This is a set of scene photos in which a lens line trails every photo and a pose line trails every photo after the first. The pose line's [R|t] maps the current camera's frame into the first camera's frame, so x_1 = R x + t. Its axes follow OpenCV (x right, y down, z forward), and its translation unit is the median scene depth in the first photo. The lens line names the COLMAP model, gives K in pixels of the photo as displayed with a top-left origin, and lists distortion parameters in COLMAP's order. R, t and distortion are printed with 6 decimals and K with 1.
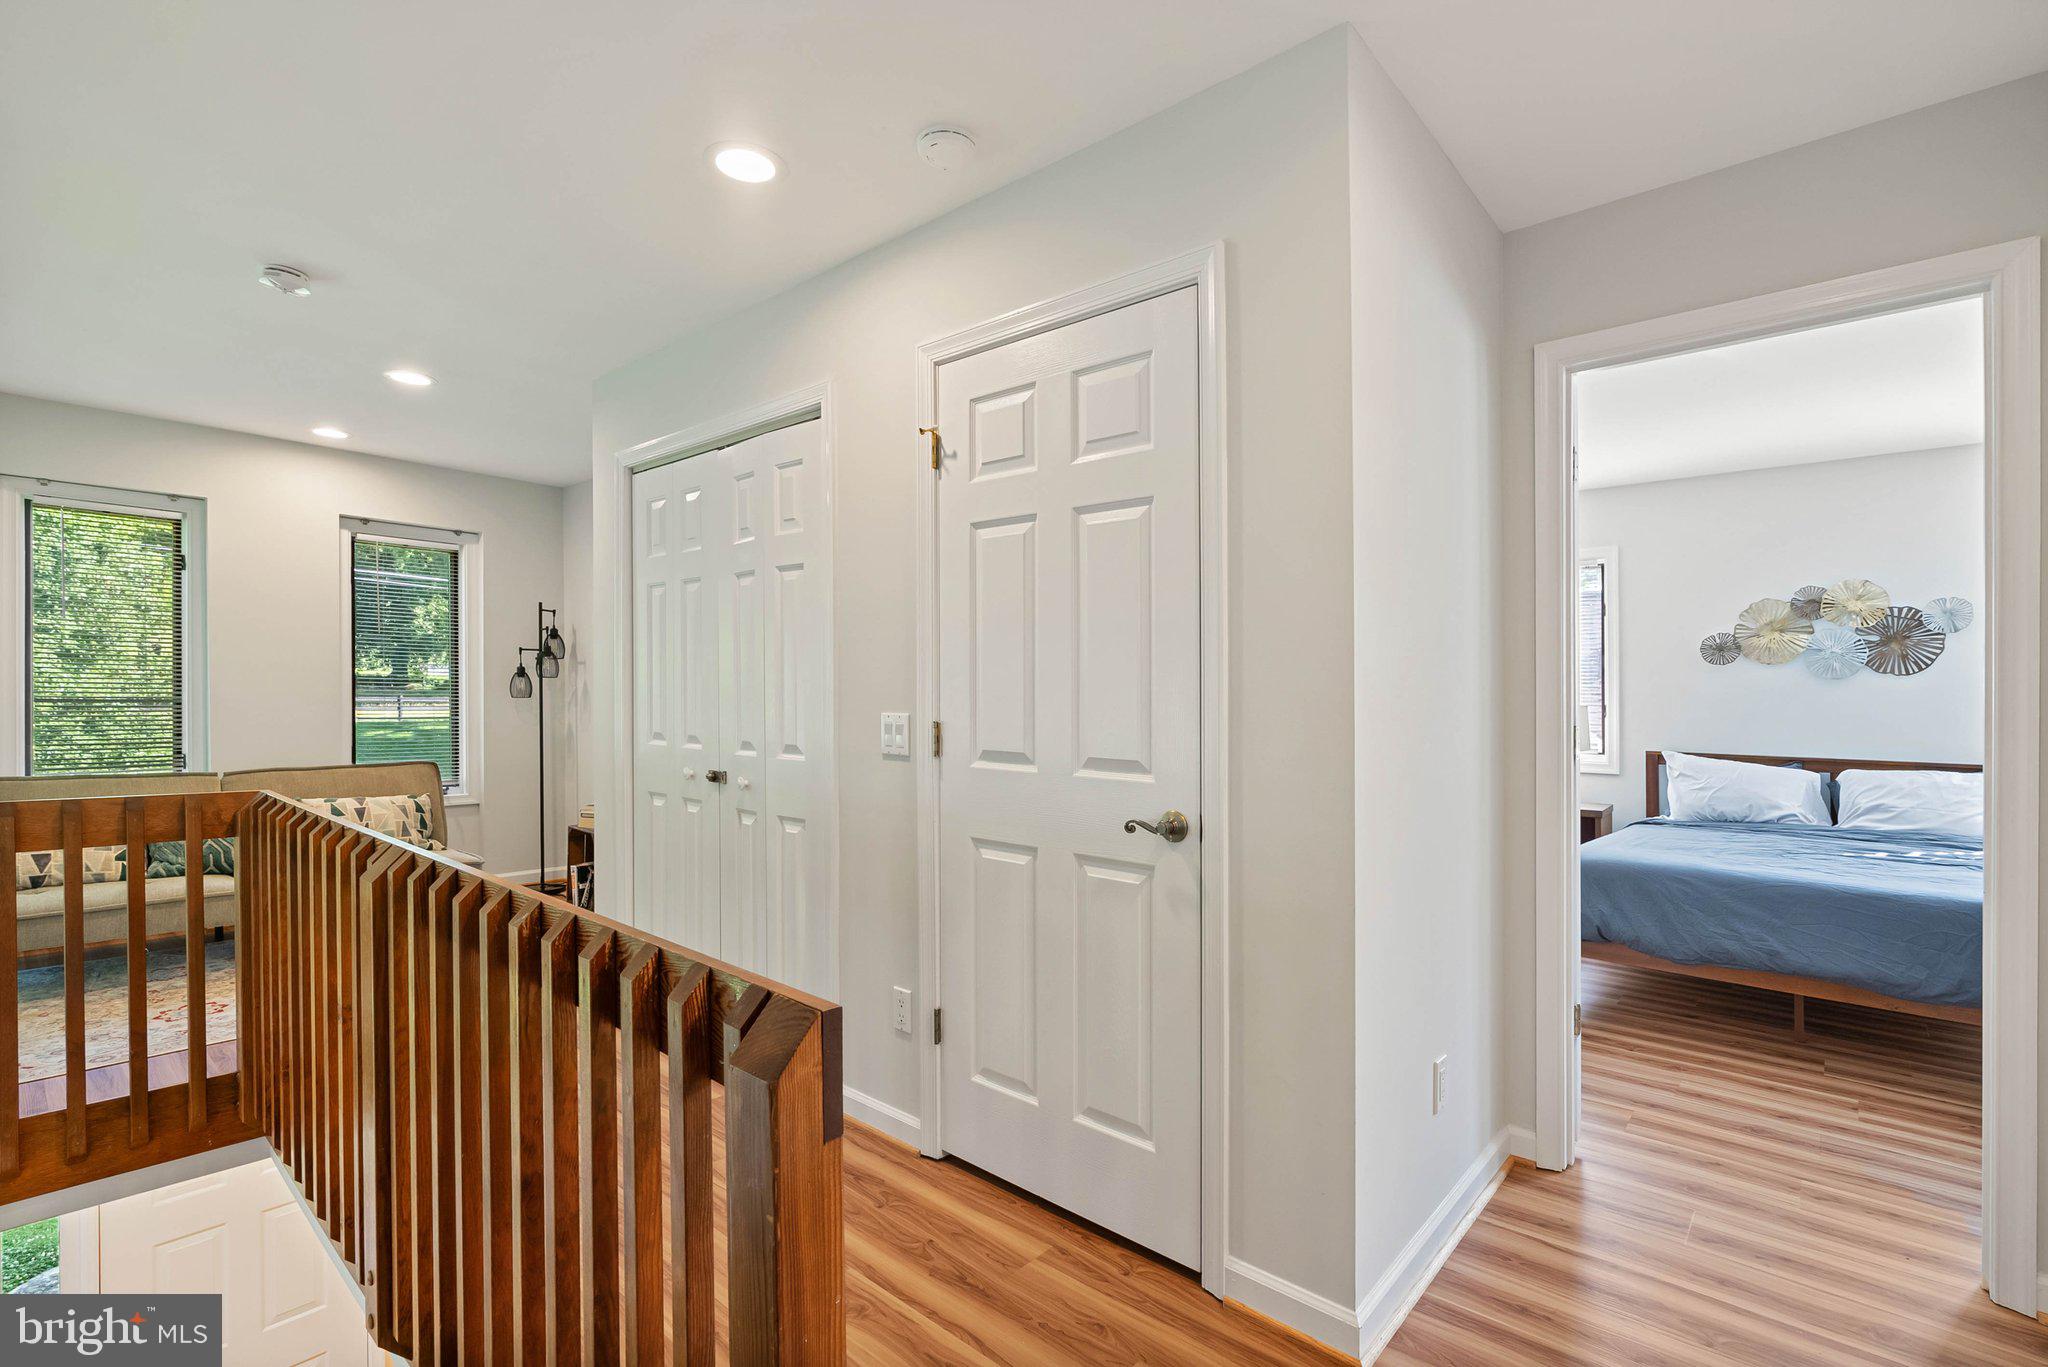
lens RADIAL K [[934.7, 0, 1031.7], [0, 934.7, 682.3], [0, 0, 1]] dist [-0.001990, -0.000071]
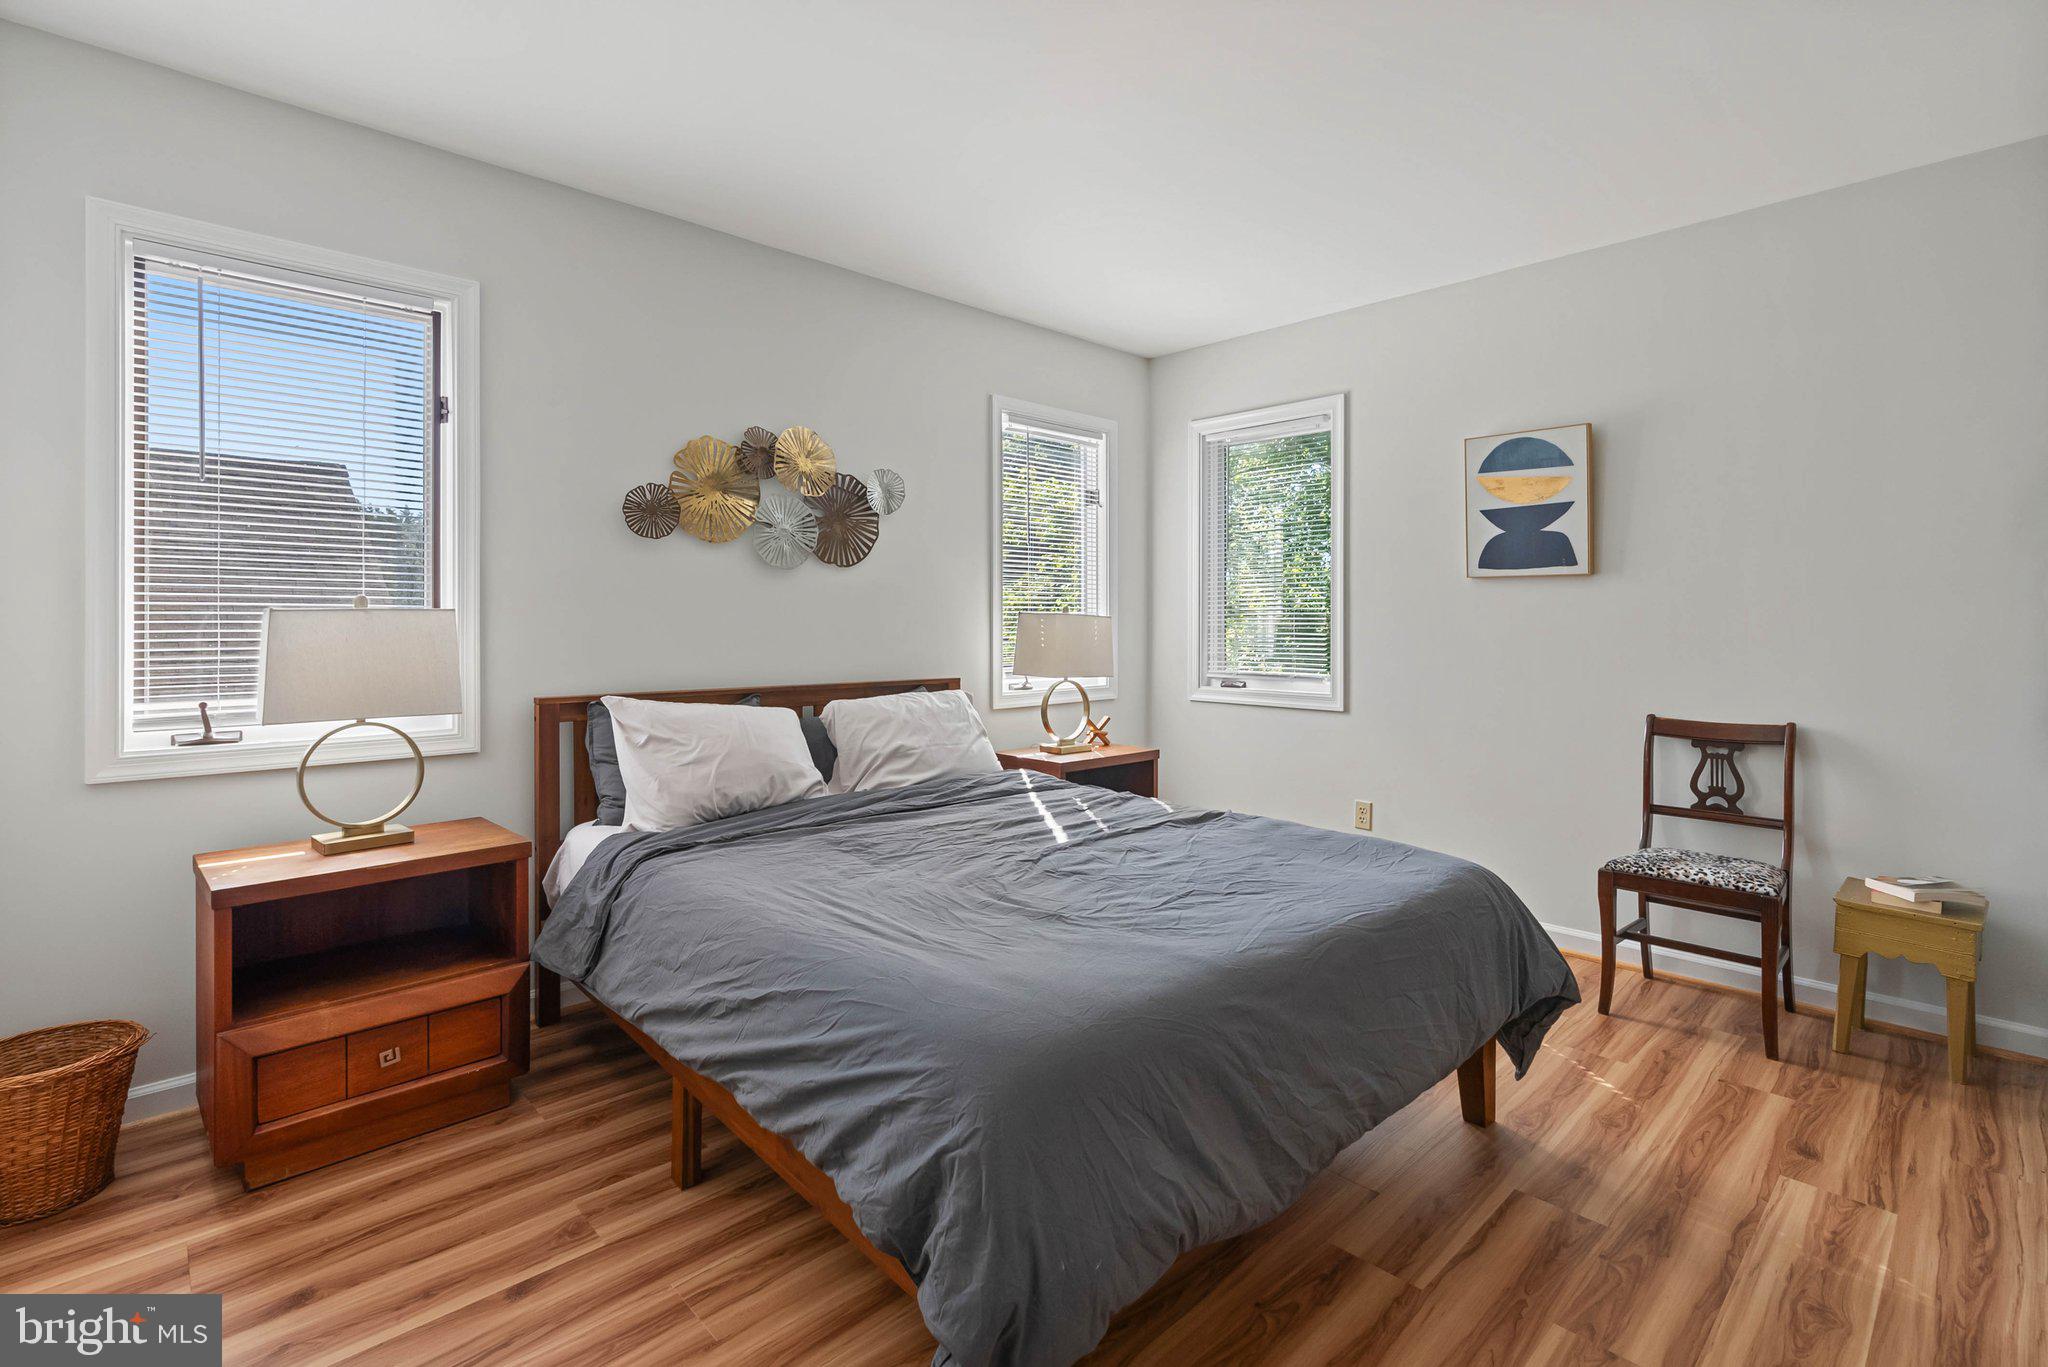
lens RADIAL K [[923.0, 0, 1028.1], [0, 923.0, 612.1], [0, 0, 1]] dist [0.000499, 0.000105]
pose [[0.091260, 0.003125, 0.995822, 0.204650], [-0.001565, 0.999994, -0.002994, 0.029475], [-0.995826, -0.001286, 0.091264, 0.754869]]
